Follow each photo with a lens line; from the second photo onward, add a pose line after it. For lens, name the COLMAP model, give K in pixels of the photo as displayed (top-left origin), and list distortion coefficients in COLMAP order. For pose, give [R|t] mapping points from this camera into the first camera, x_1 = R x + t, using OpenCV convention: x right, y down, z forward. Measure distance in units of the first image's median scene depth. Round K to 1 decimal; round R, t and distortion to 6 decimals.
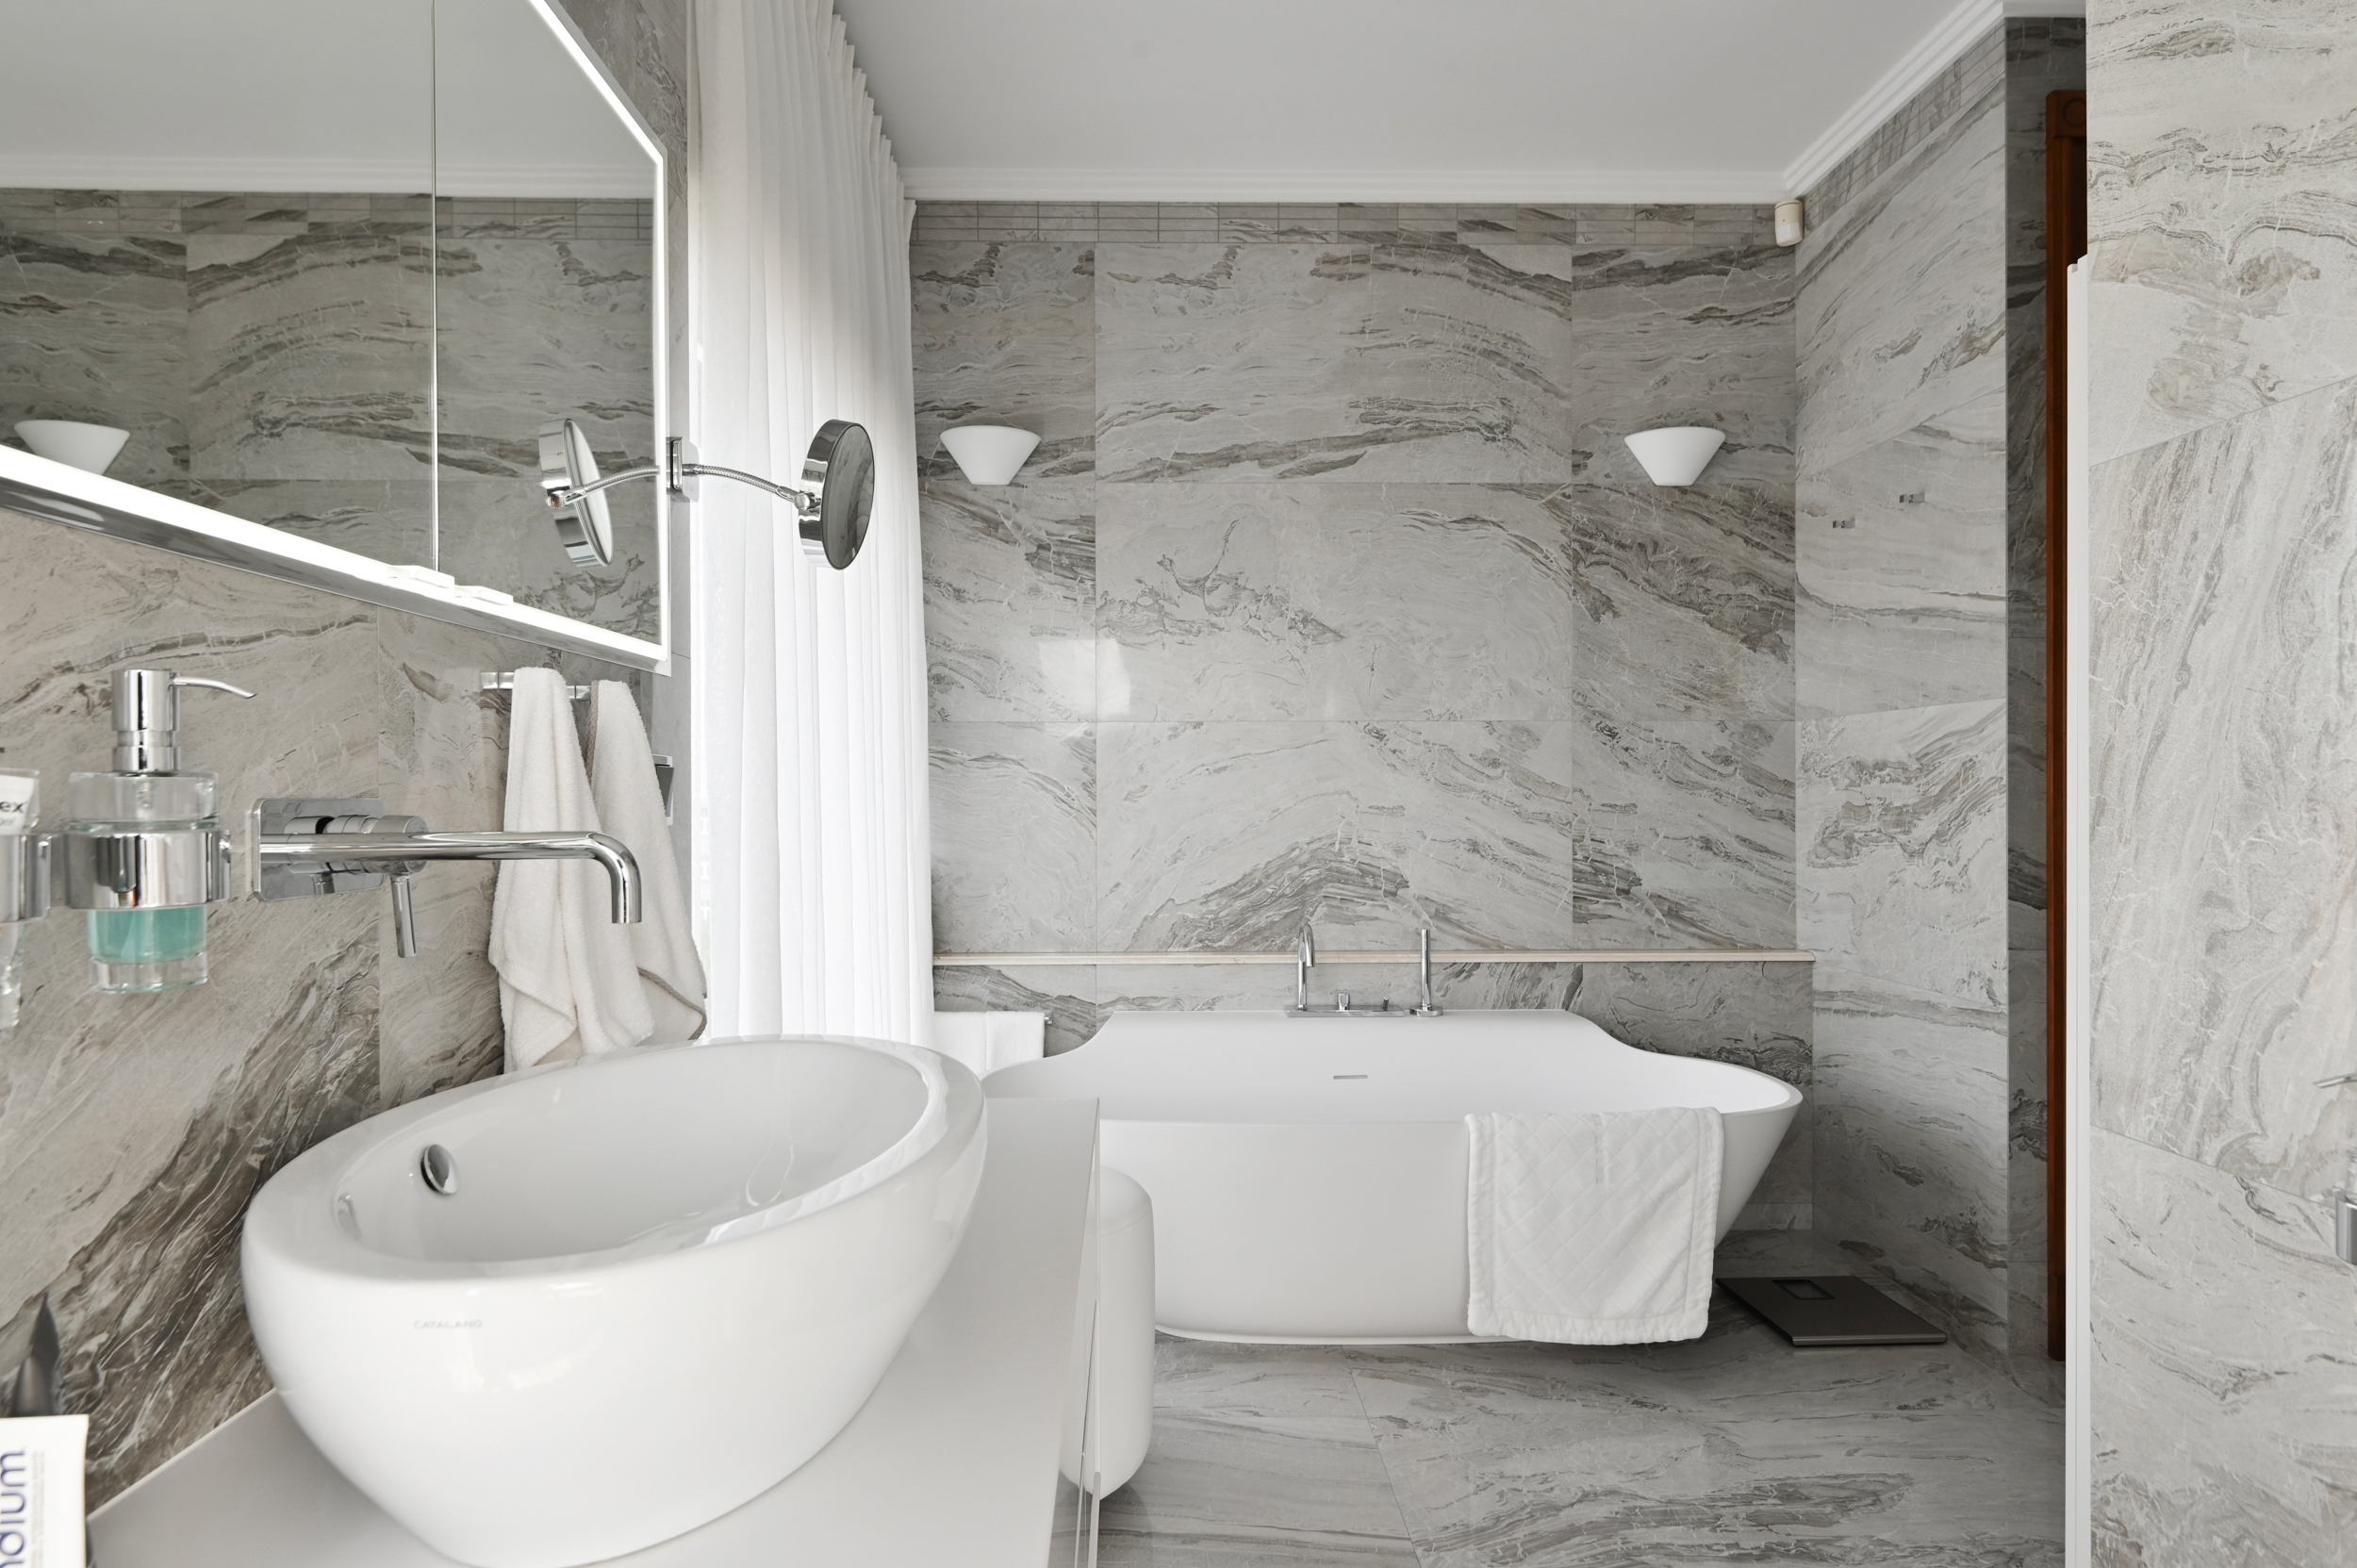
lens RADIAL K [[1438.2, 0, 1184.1], [0, 1438.2, 809.1], [0, 0, 1]] dist [0.014545, -0.002342]
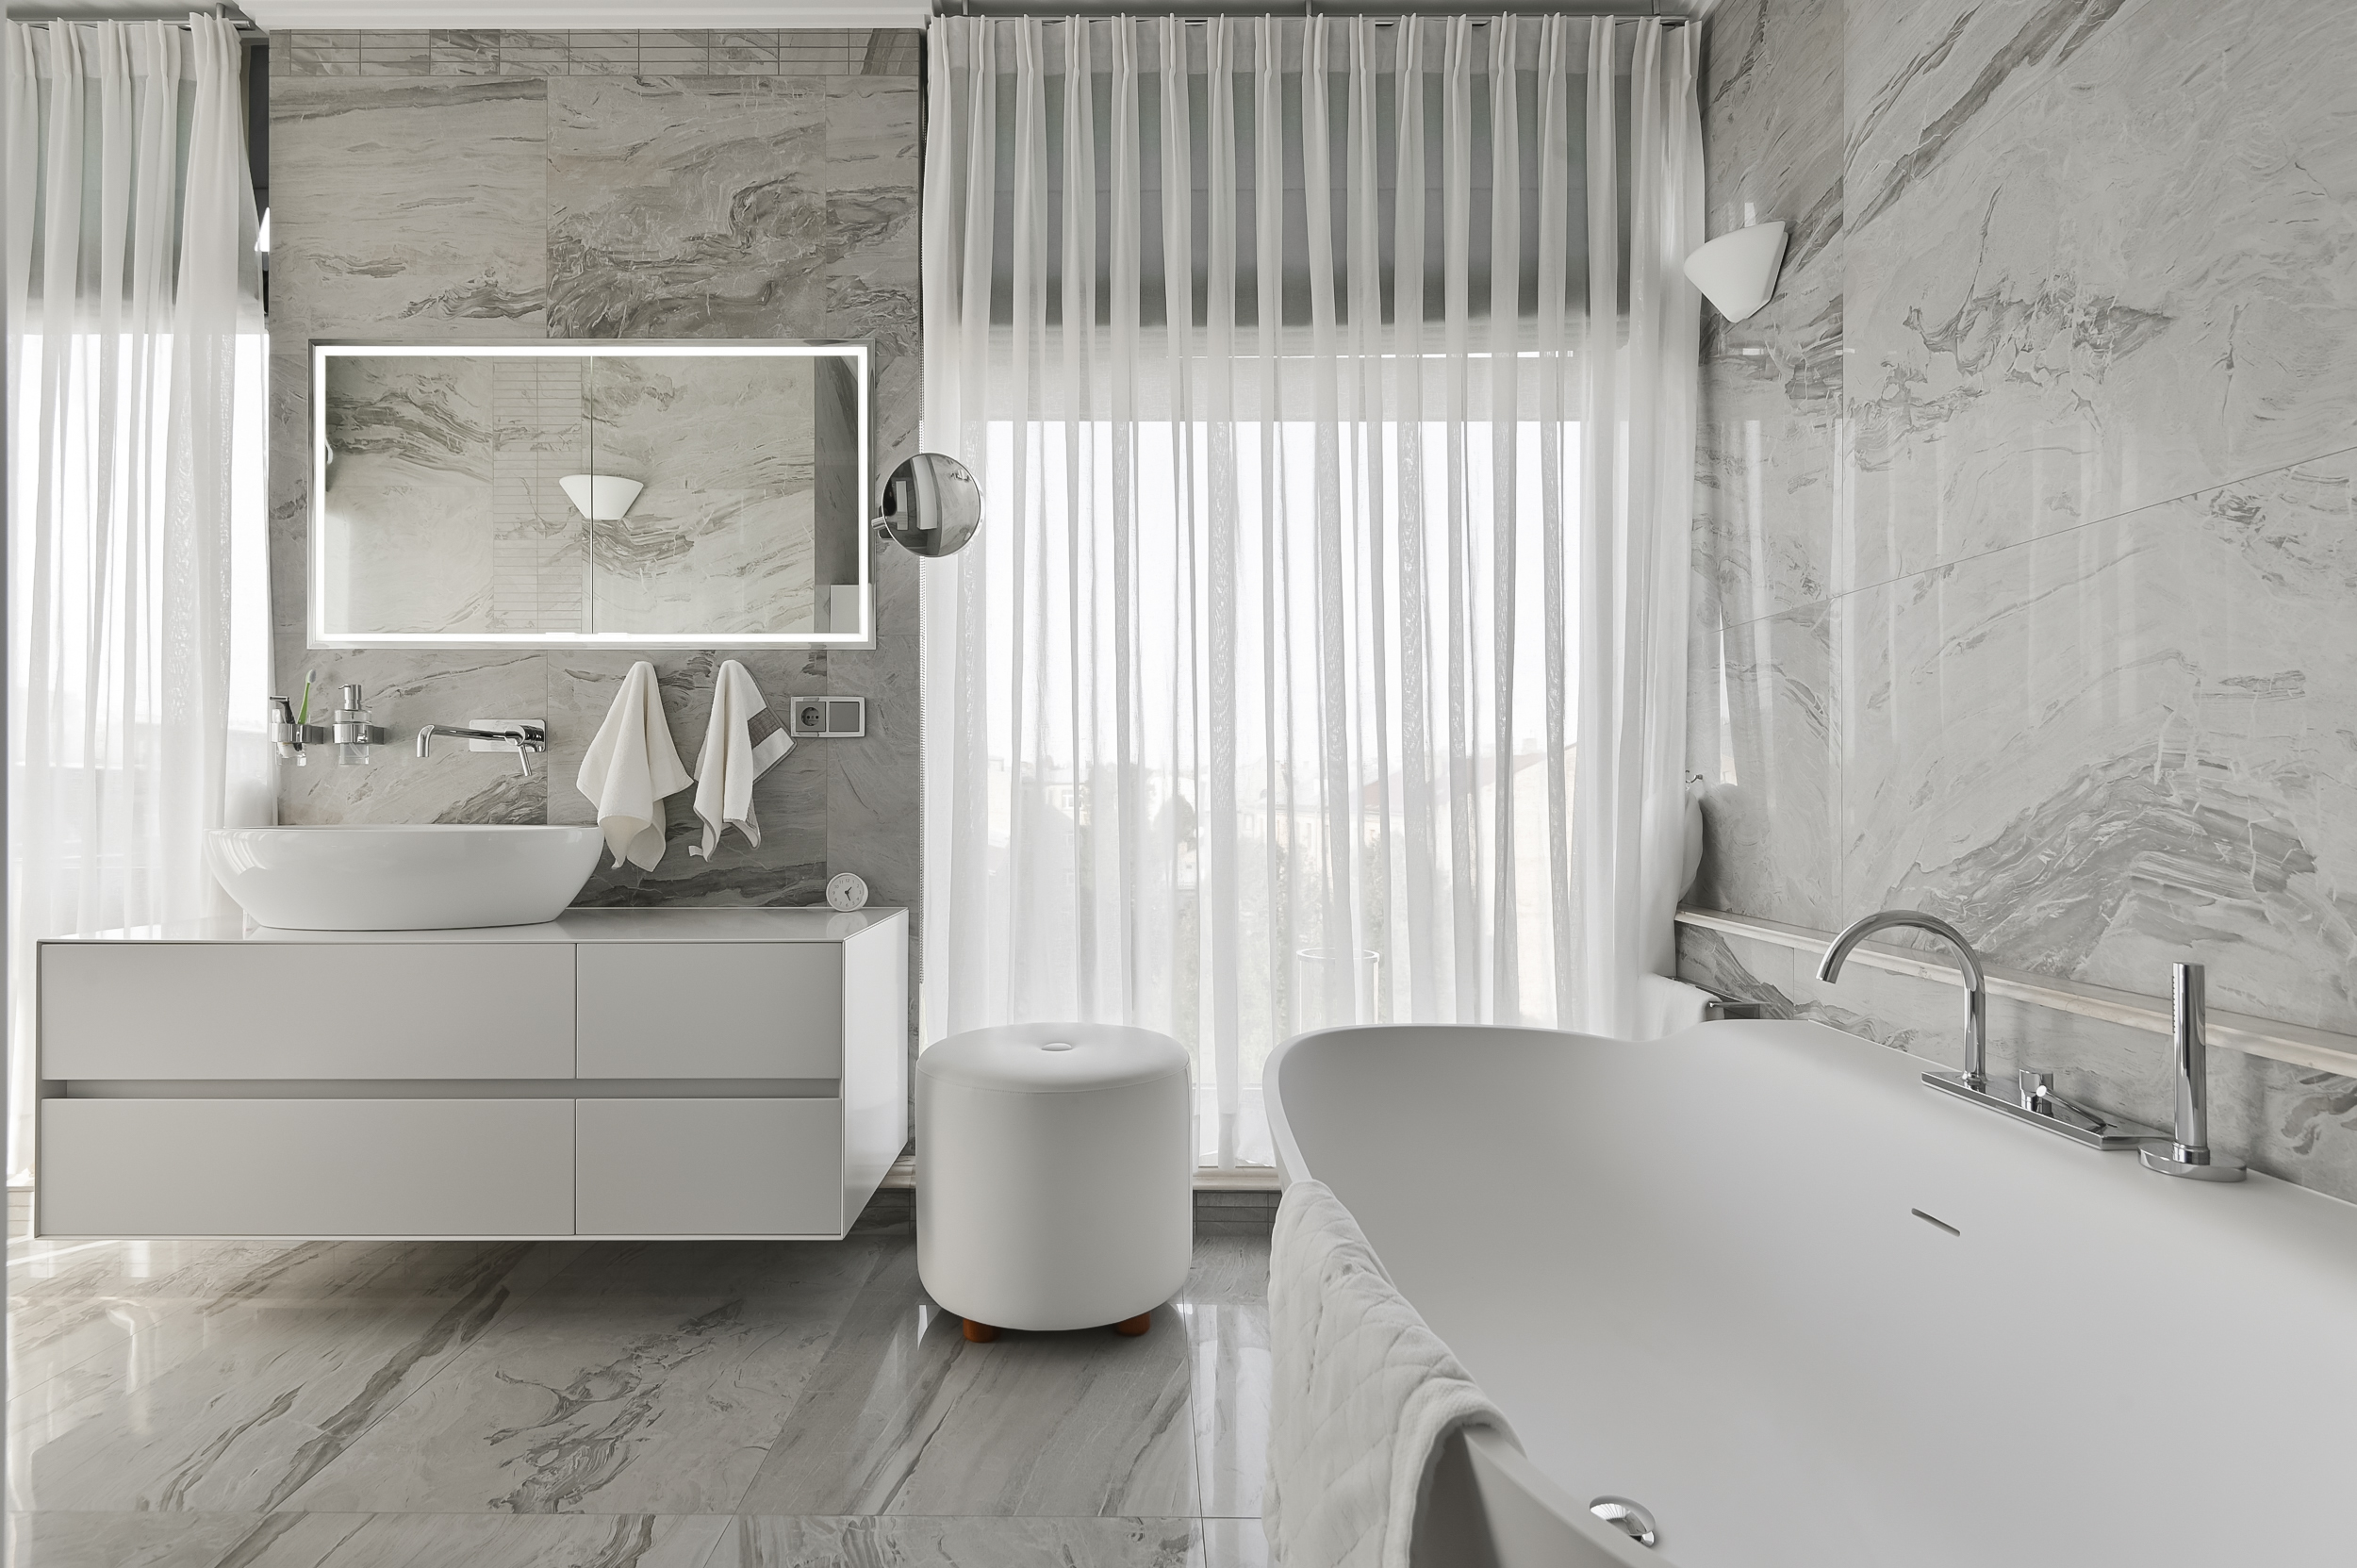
lens RADIAL K [[1149.3, 0, 1119.4], [0, 1149.3, 798.4], [0, 0, 1]] dist [0.005972, -0.000666]
pose [[-0.042322, 0.004680, -0.999093, 0.505164], [-0.012291, 0.999911, 0.005204, 0.037198], [0.999028, 0.012500, -0.042260, 0.694249]]
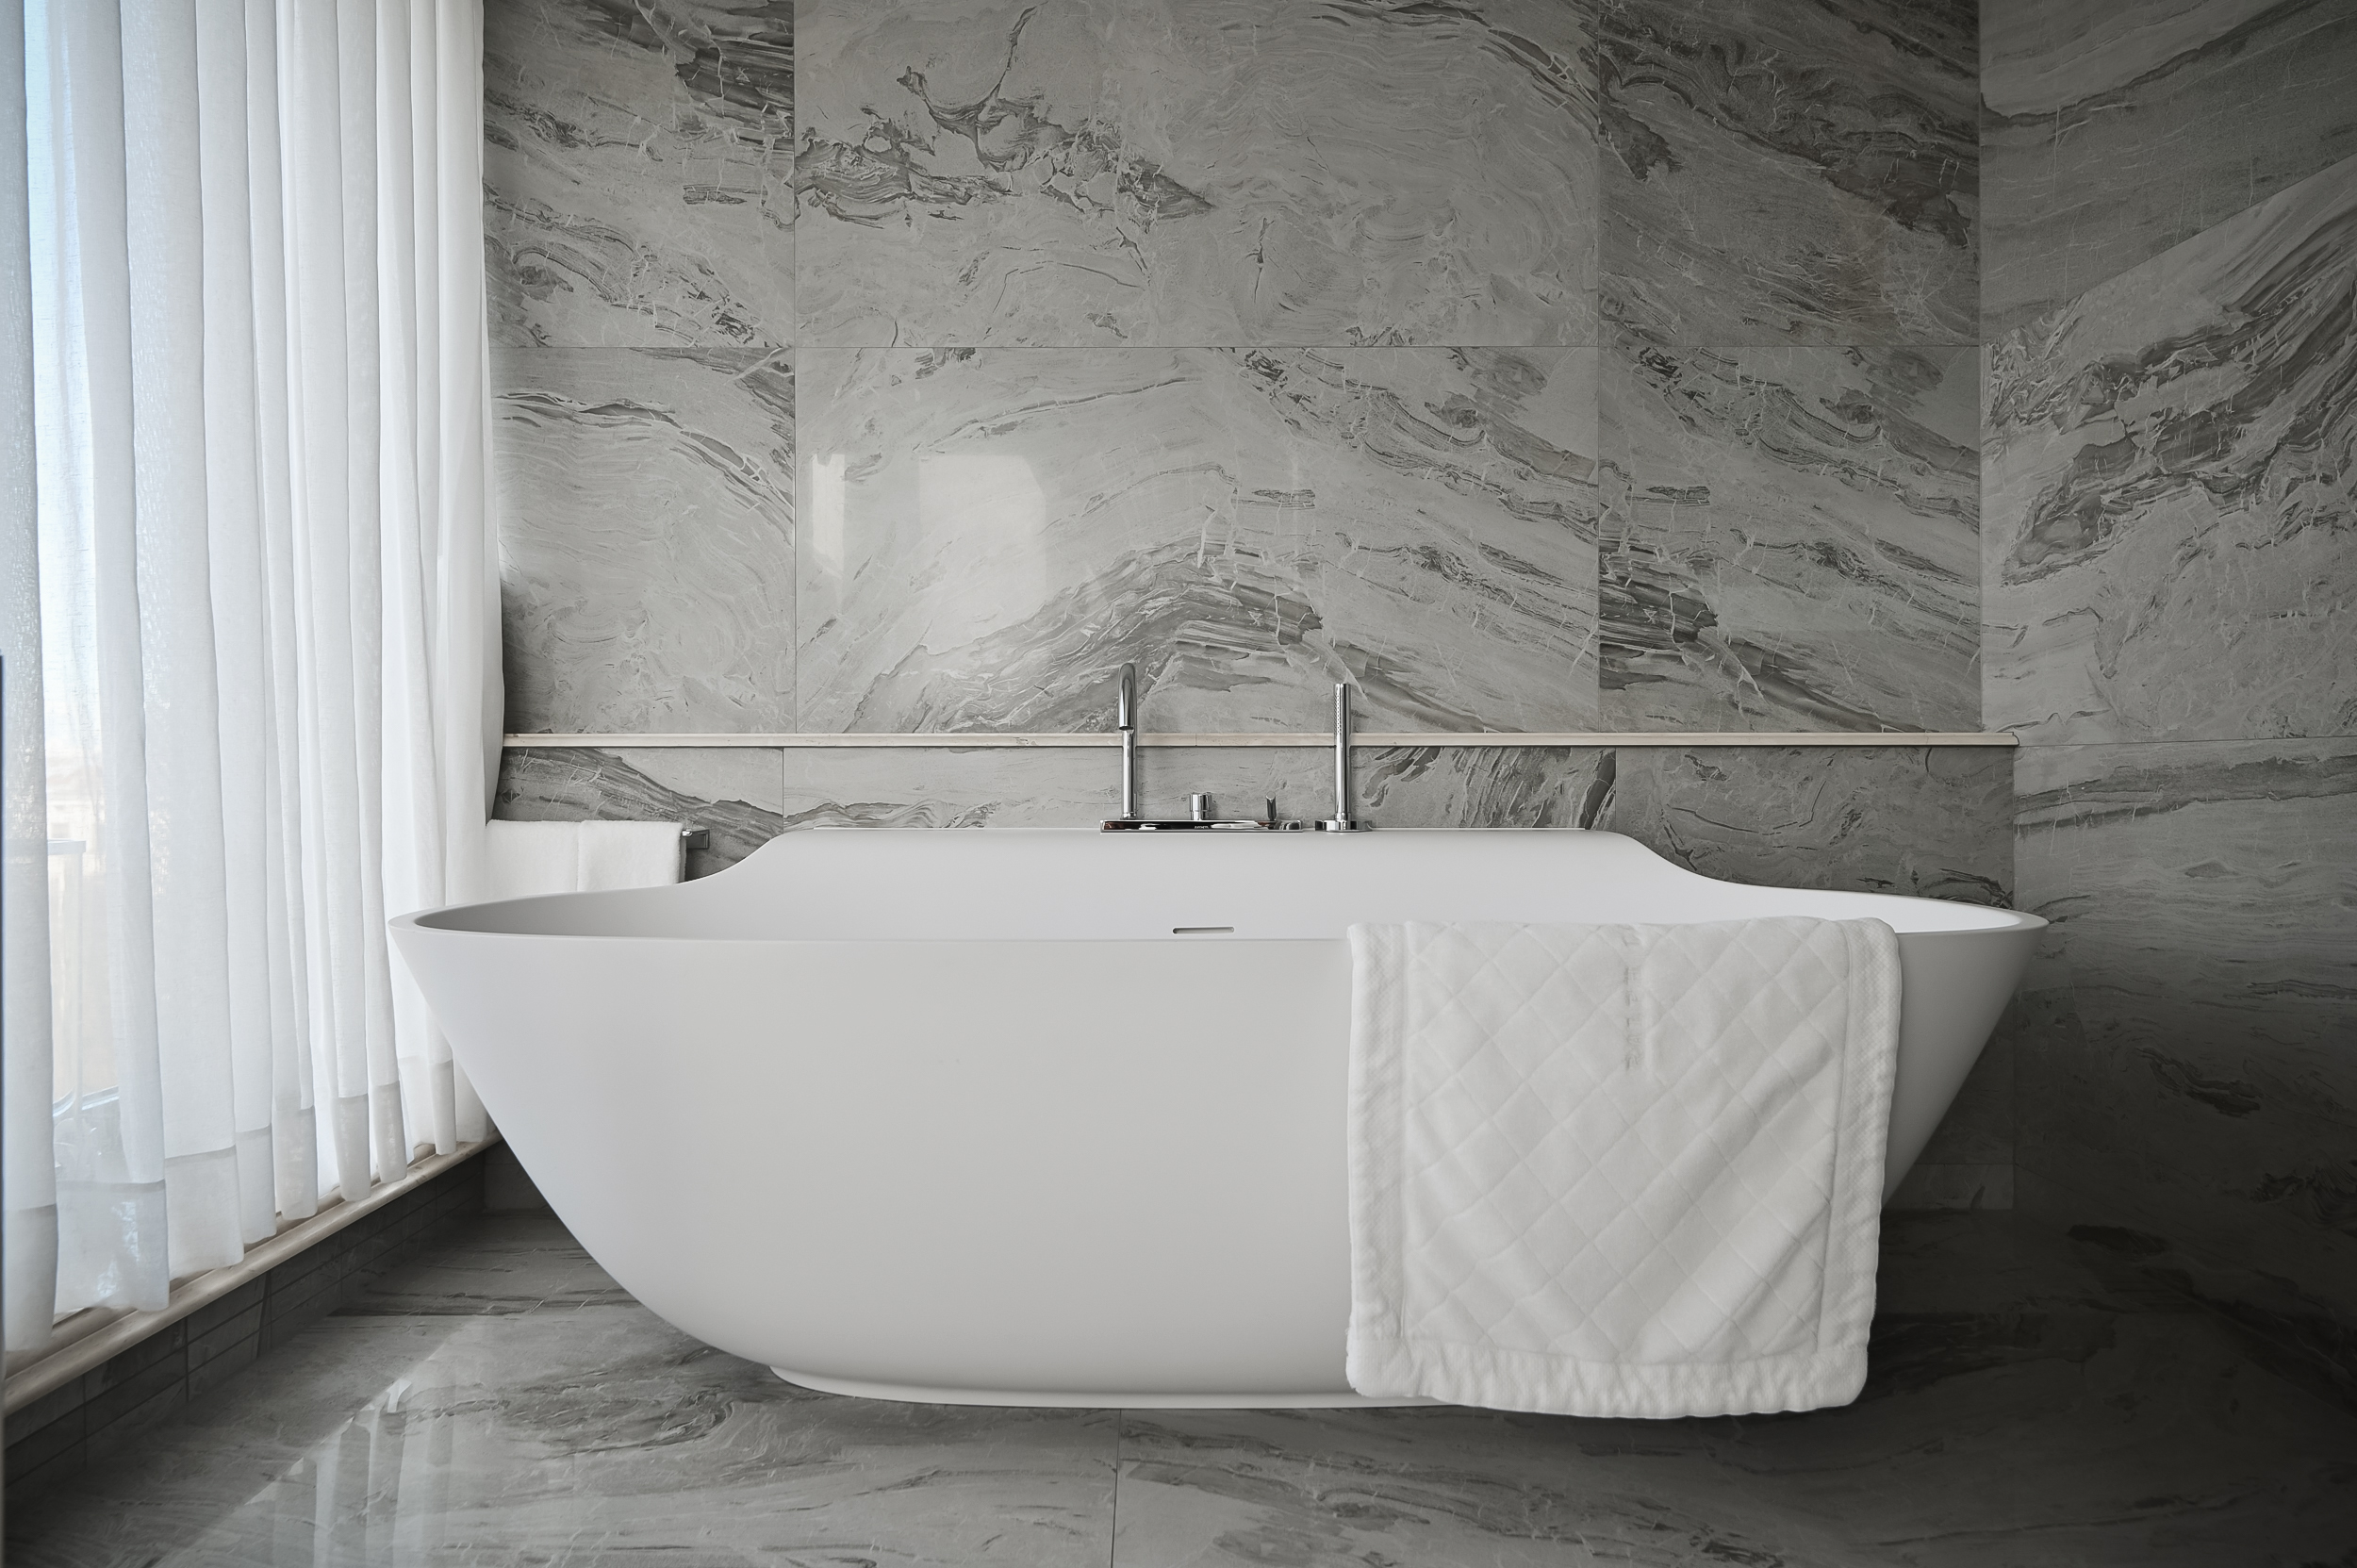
lens RADIAL K [[1559.2, 0, 1170.5], [0, 1559.2, 783.2], [0, 0, 1]] dist [0.012739, -0.005081]
pose [[0.999737, 0.001845, -0.022851, 0.111181], [-0.002057, 0.999955, -0.009271, 0.127407], [0.022833, 0.009316, 0.999696, 0.364421]]
